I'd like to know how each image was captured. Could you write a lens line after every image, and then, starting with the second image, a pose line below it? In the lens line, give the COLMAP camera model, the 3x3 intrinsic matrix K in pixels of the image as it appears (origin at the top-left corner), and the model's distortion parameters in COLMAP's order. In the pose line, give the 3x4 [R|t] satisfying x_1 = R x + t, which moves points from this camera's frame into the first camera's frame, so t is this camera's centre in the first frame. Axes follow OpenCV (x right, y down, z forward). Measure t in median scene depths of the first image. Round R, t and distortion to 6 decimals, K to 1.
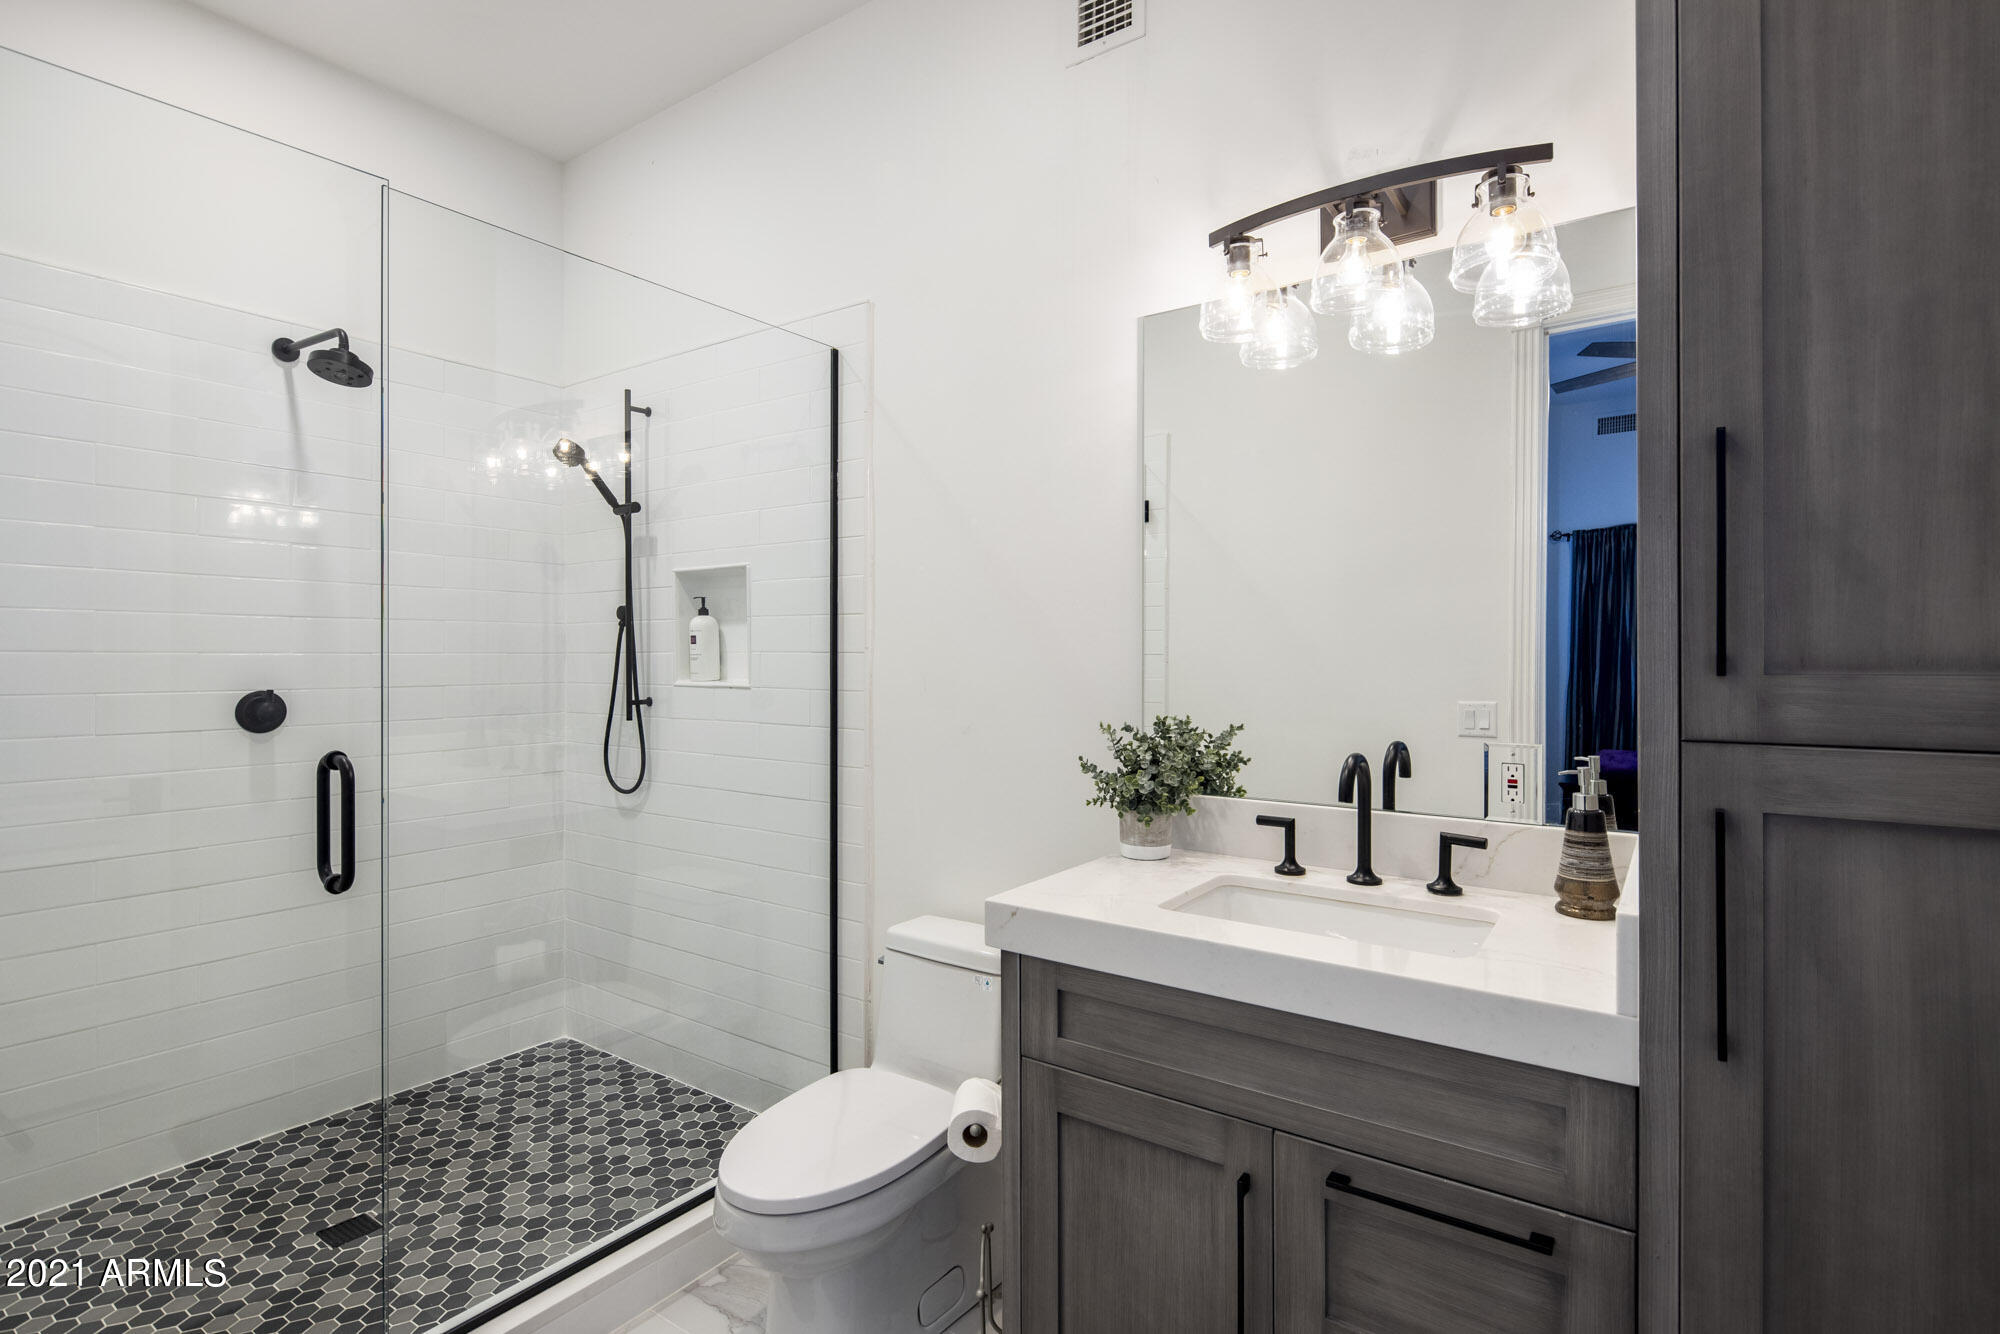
lens RADIAL K [[958.5, 0, 997.9], [0, 958.5, 663.7], [0, 0, 1]] dist [0.001721, 0.000119]
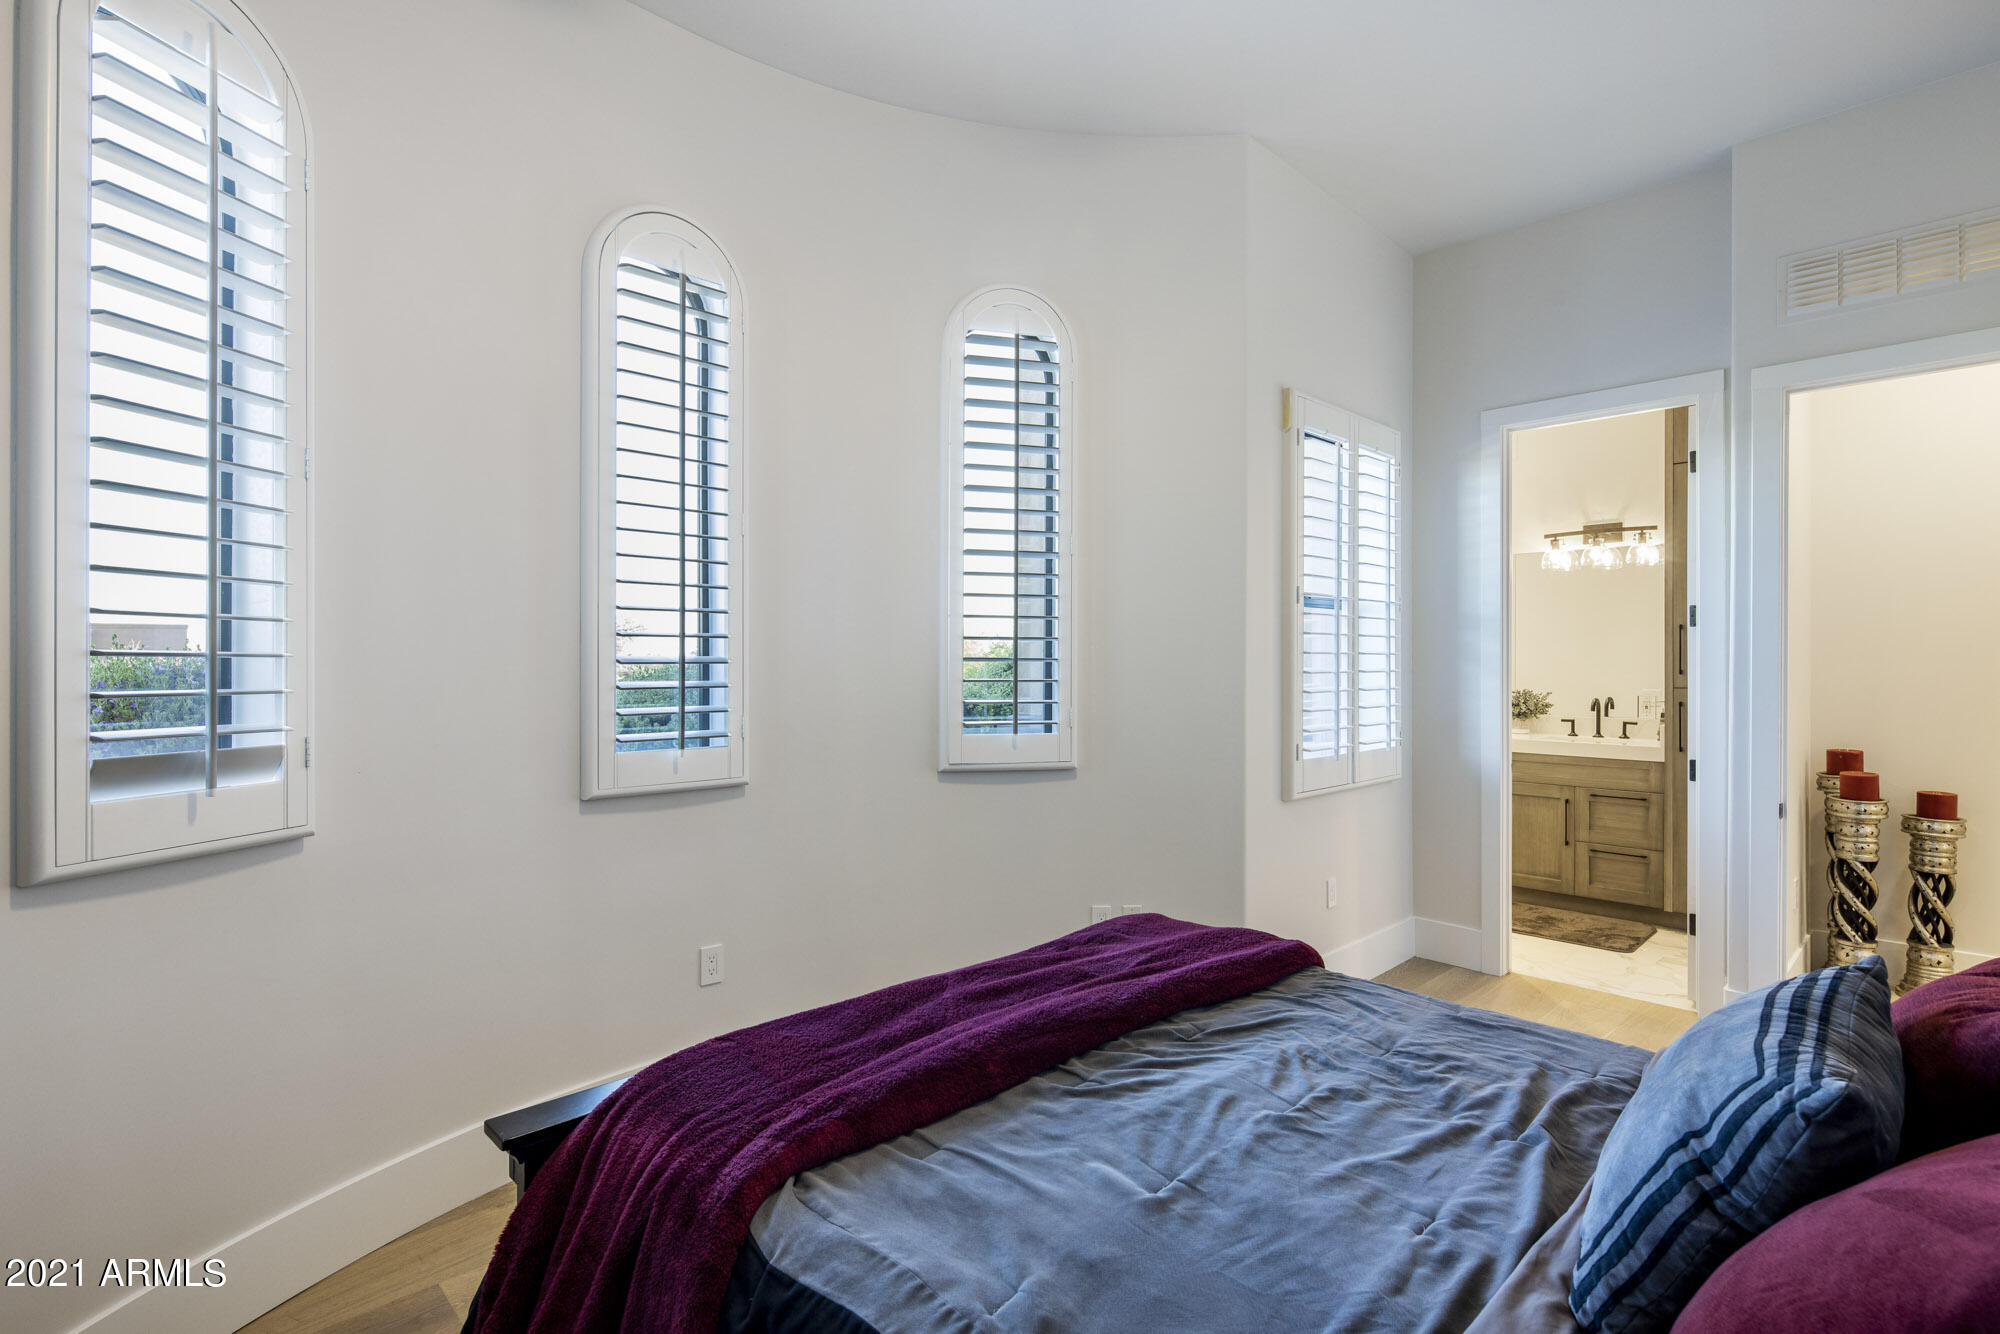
lens RADIAL K [[958.5, 0, 997.9], [0, 958.5, 663.7], [0, 0, 1]] dist [0.001721, 0.000119]
pose [[0.984548, 0.002393, -0.175096, -1.105555], [-0.002820, 0.999994, -0.002194, -0.014086], [0.175090, 0.002654, 0.984549, -2.687767]]
